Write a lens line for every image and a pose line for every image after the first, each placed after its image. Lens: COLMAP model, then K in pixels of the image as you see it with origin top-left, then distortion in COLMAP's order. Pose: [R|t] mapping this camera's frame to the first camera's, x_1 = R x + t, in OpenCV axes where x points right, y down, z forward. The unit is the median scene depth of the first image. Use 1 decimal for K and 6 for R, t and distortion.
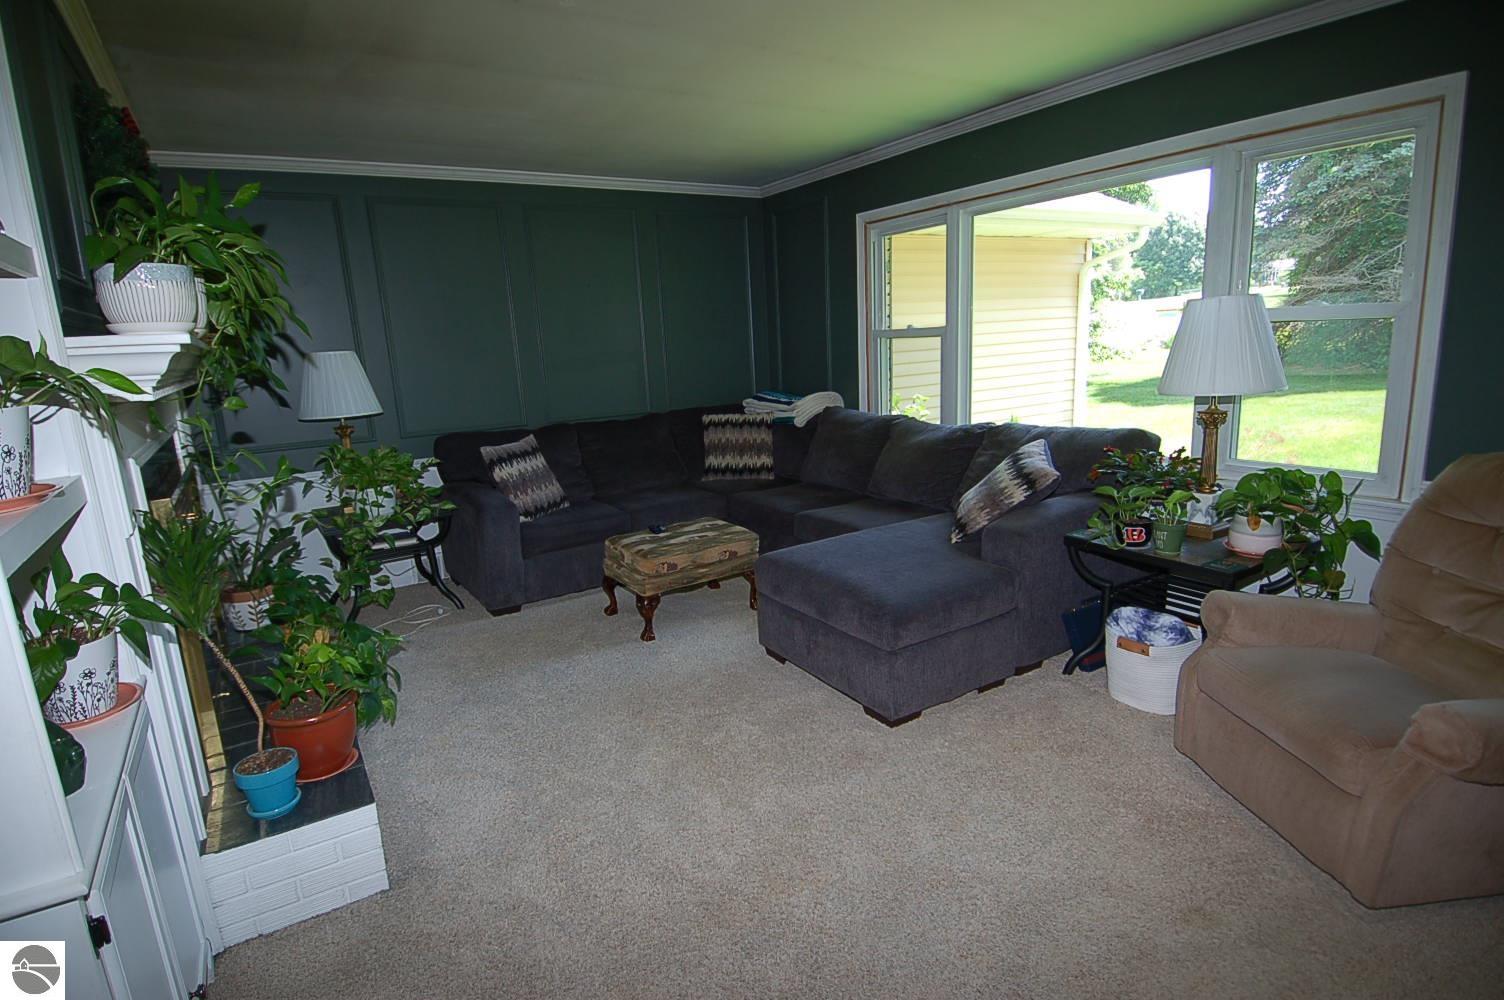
lens RADIAL K [[785.4, 0, 751.7], [0, 785.4, 501.9], [0, 0, 1]] dist [0.018987, -0.026496]
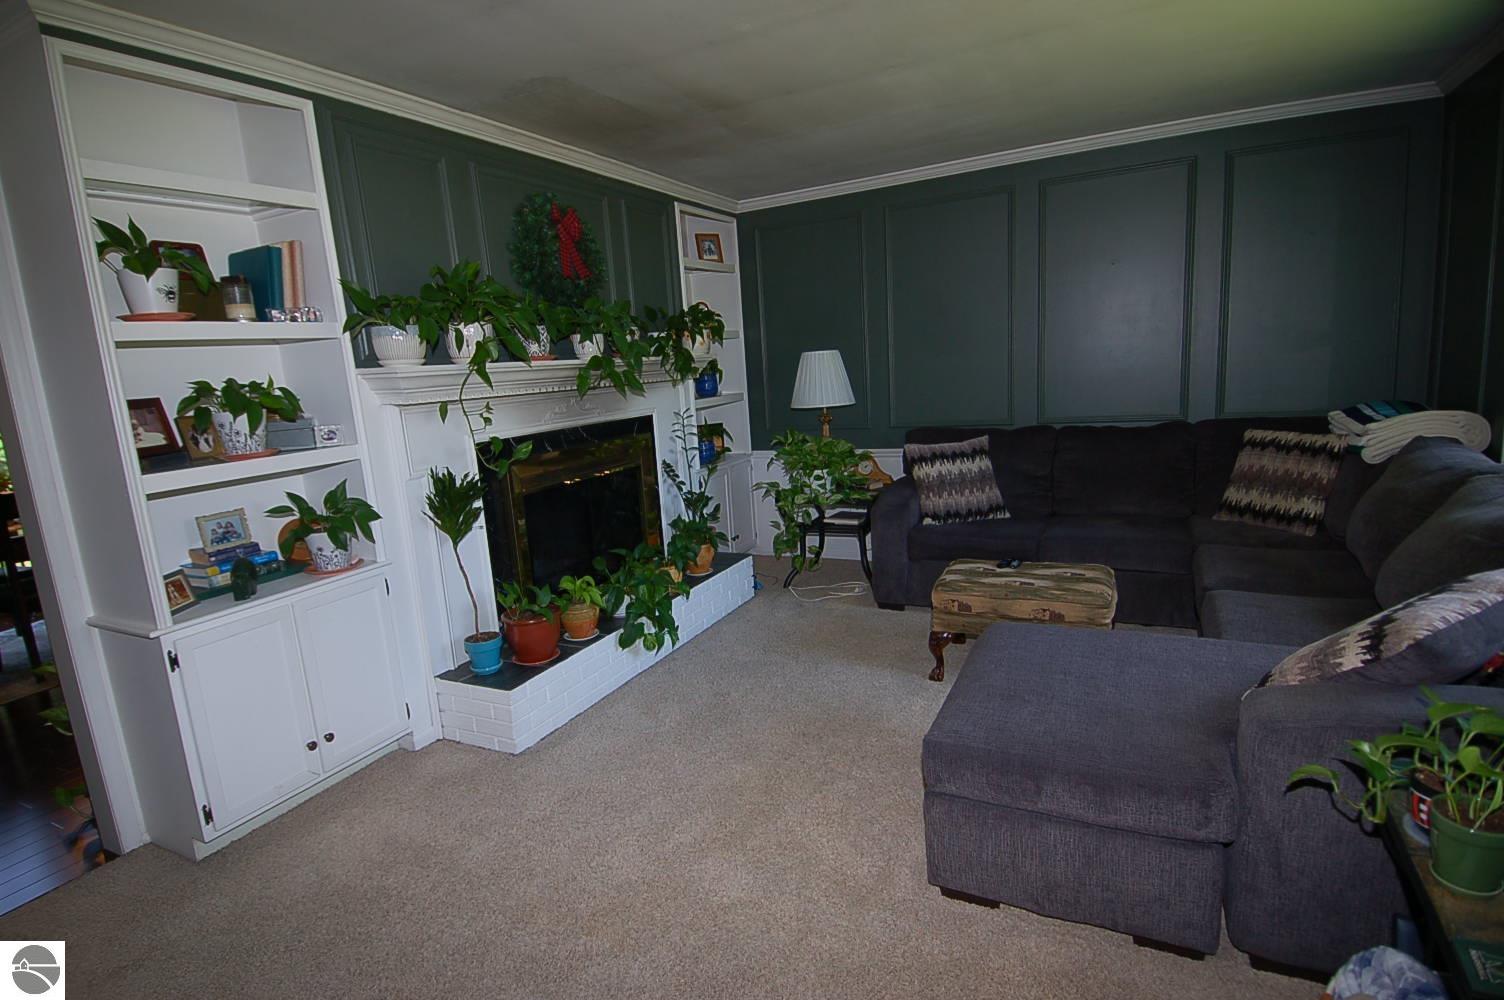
lens RADIAL K [[785.4, 0, 747.8], [0, 785.4, 503.7], [0, 0, 1]] dist [0.018987, -0.026496]
pose [[0.492398, 0.170970, -0.853413, 0.434363], [-0.134418, 0.983691, 0.119514, -0.087267], [0.859928, 0.055866, 0.507349, 0.309198]]
